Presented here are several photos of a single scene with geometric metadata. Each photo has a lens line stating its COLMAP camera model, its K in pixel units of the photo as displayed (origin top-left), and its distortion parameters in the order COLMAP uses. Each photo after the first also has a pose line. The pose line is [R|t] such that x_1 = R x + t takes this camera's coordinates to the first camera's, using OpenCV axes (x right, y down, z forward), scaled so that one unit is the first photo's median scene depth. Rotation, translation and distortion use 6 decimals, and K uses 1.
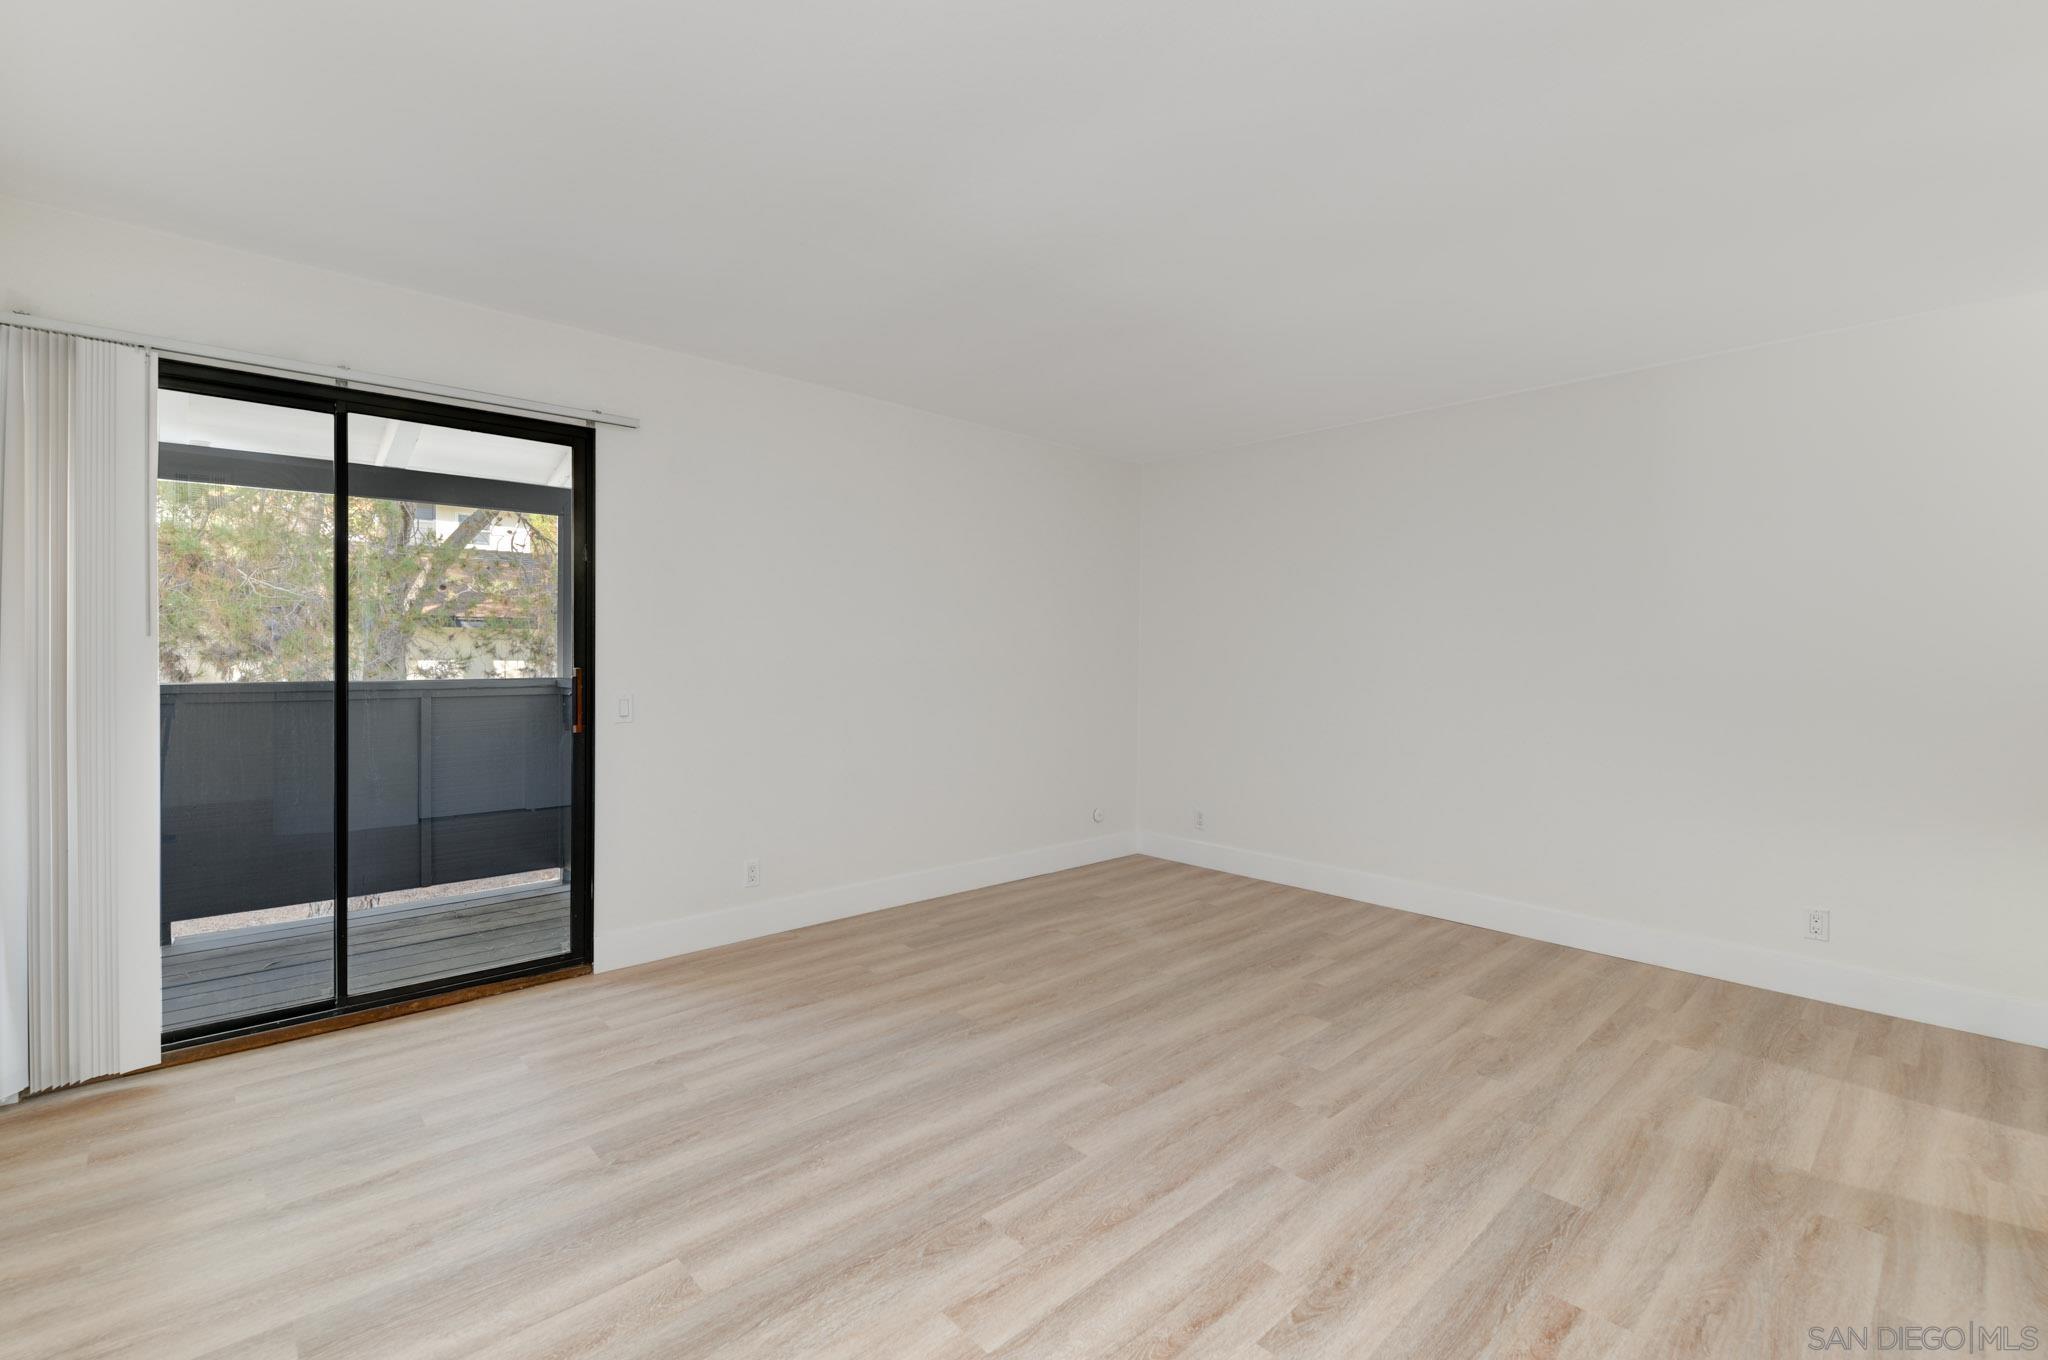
lens RADIAL K [[906.8, 0, 1021.5], [0, 906.8, 655.9], [0, 0, 1]] dist [0.002161, -0.009152]
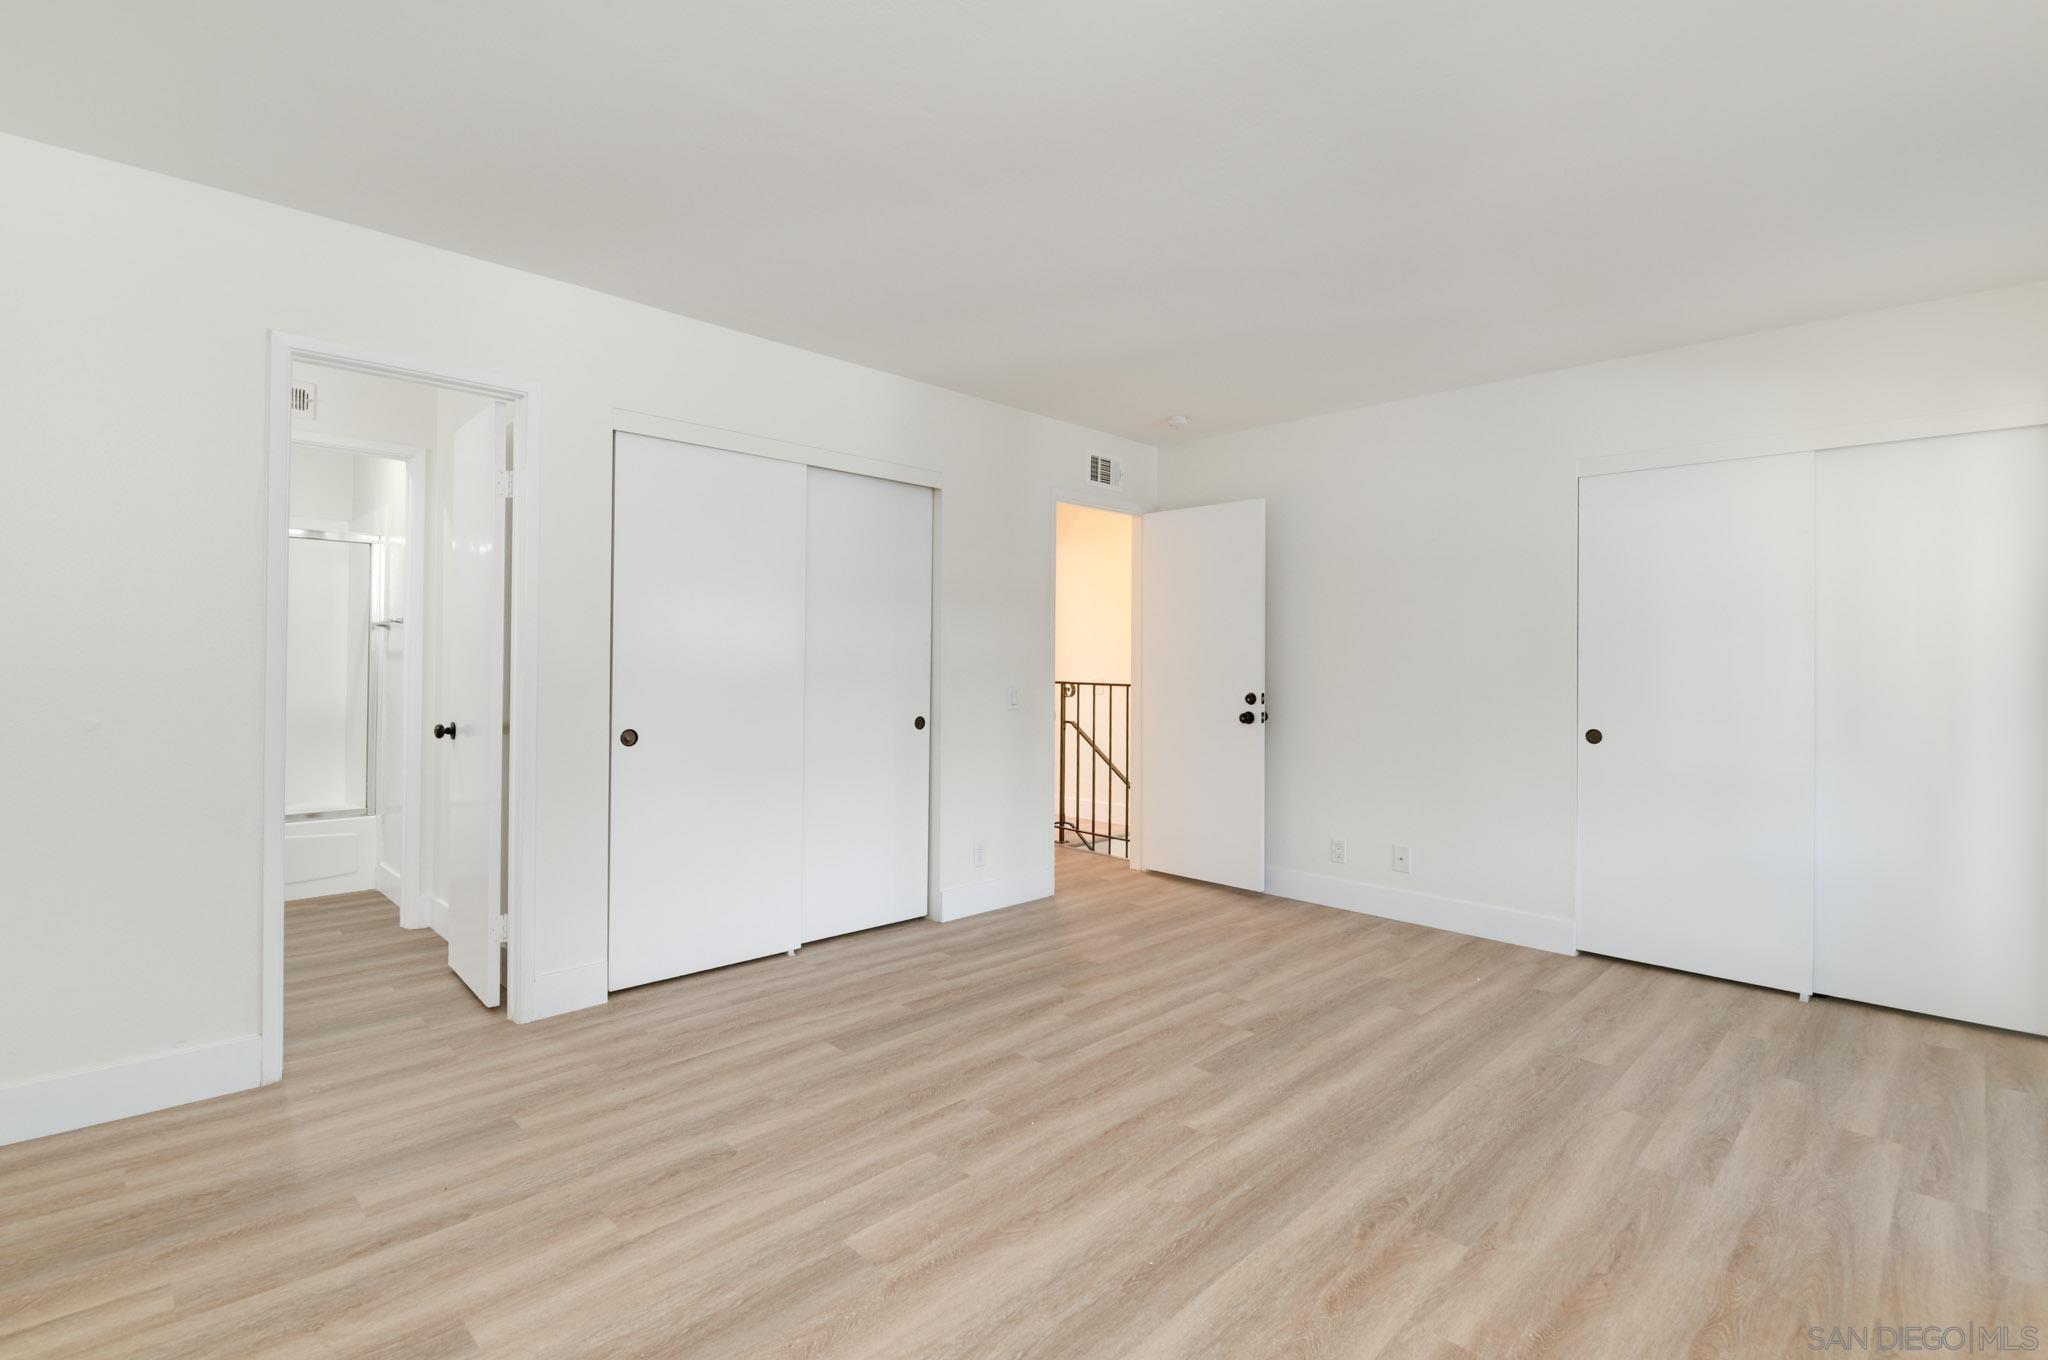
lens RADIAL K [[906.8, 0, 1021.5], [0, 906.8, 655.9], [0, 0, 1]] dist [0.002161, -0.009152]
pose [[-0.999702, -0.019127, -0.015161, 0.298603], [-0.019132, 0.999817, 0.000195, 0.012730], [0.015155, 0.000485, -0.999885, 2.004481]]
